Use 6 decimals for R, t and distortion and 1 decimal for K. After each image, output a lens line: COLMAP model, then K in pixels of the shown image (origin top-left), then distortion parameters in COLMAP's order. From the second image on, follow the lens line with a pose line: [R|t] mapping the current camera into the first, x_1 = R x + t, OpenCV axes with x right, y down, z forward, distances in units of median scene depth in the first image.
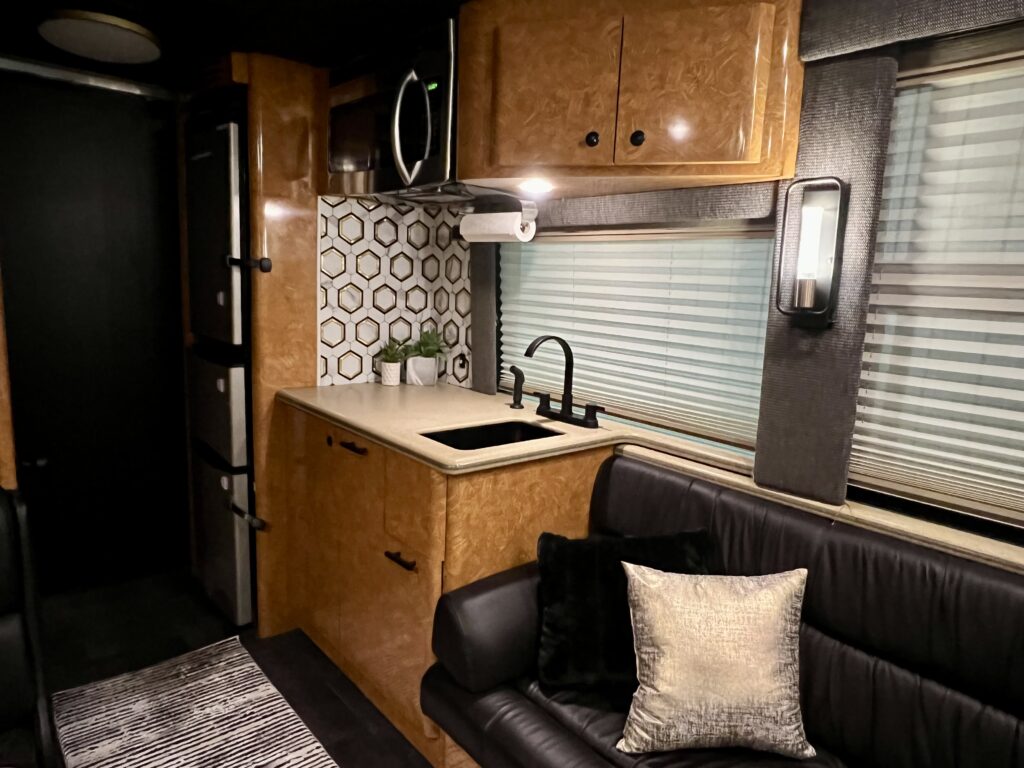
lens RADIAL K [[658.3, 0, 512.7], [0, 658.3, 389.4], [0, 0, 1]] dist [-0.008683, 0.000907]
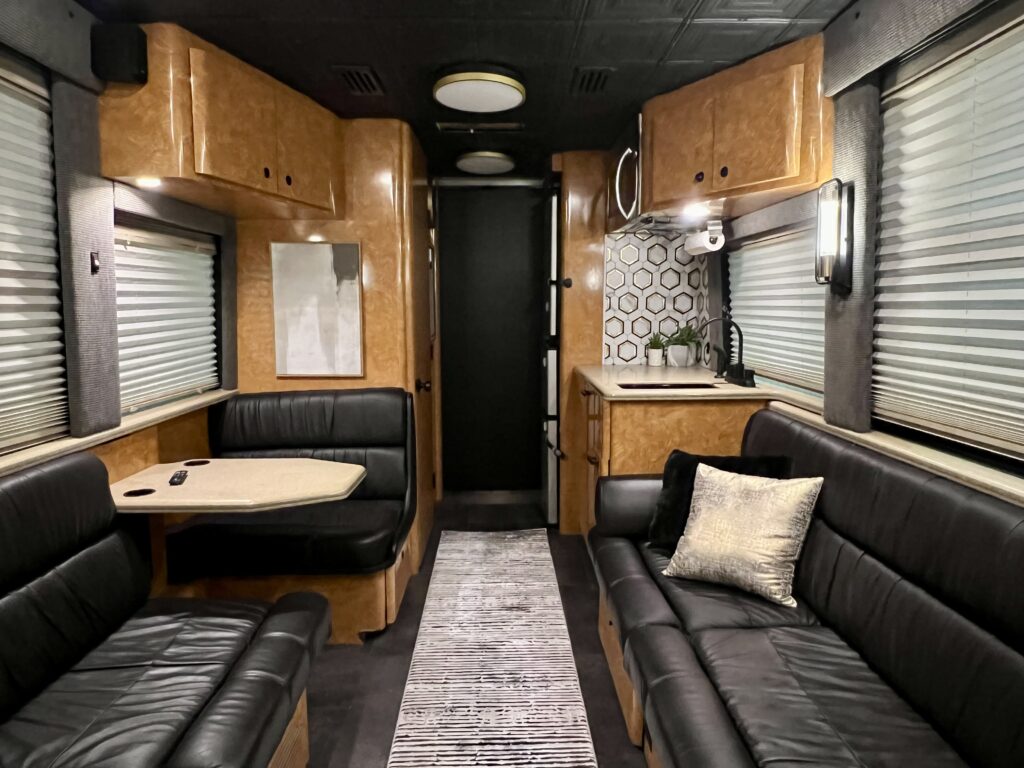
lens RADIAL K [[658.3, 0, 510.8], [0, 658.3, 377.2], [0, 0, 1]] dist [-0.008683, 0.000907]
pose [[0.769709, 0.018870, -0.638116, 0.529191], [-0.064820, 0.996707, -0.048713, 0.119364], [0.635096, 0.078858, 0.768398, -0.265534]]
